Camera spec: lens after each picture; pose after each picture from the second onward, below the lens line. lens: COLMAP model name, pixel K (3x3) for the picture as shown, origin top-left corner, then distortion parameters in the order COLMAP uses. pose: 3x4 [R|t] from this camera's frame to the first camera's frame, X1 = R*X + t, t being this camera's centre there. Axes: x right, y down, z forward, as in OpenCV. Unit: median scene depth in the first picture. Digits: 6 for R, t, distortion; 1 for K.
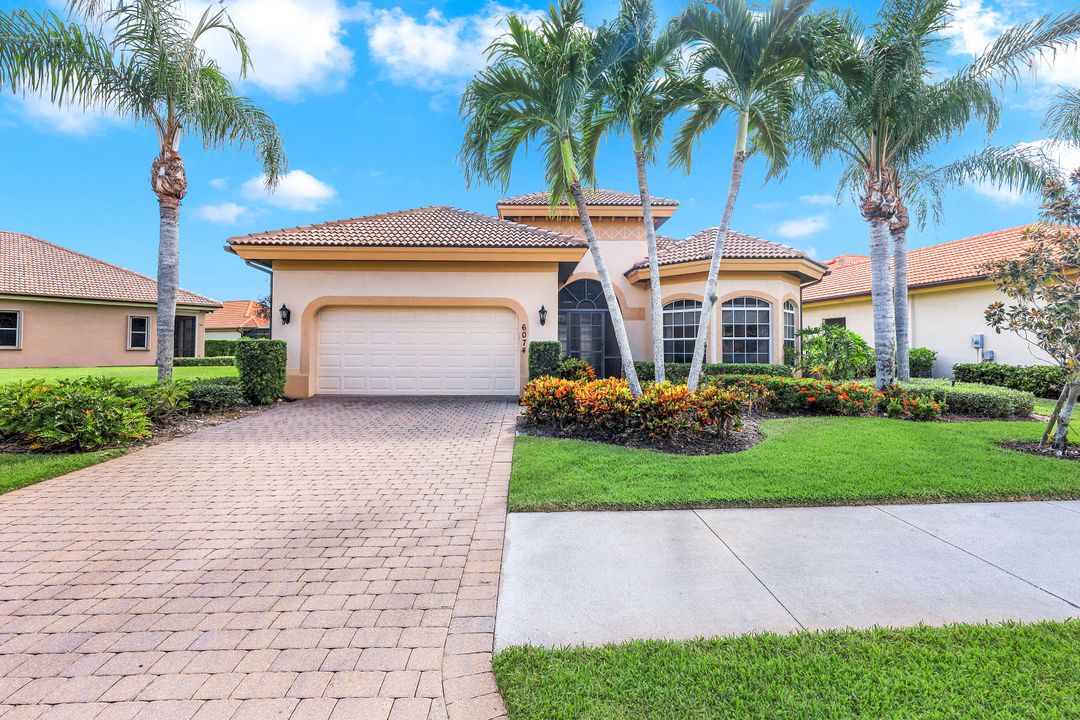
lens RADIAL K [[457.2, 0, 545.0], [0, 457.2, 332.0], [0, 0, 1]] dist [-0.001740, -0.000060]
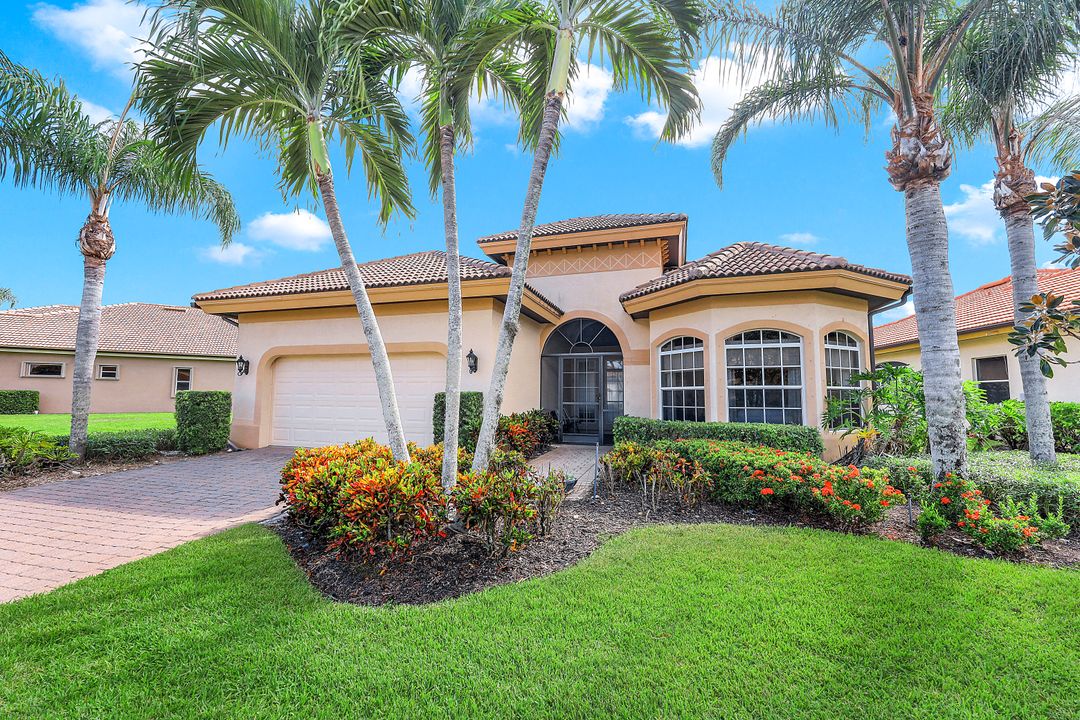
lens RADIAL K [[439.2, 0, 538.8], [0, 439.2, 357.8], [0, 0, 1]] dist [-0.003412, 0.000396]
pose [[0.948948, -0.024064, -0.314512, 0.364016], [0.007753, 0.998564, -0.053009, 0.001894], [0.315336, 0.047864, 0.947772, 0.269438]]
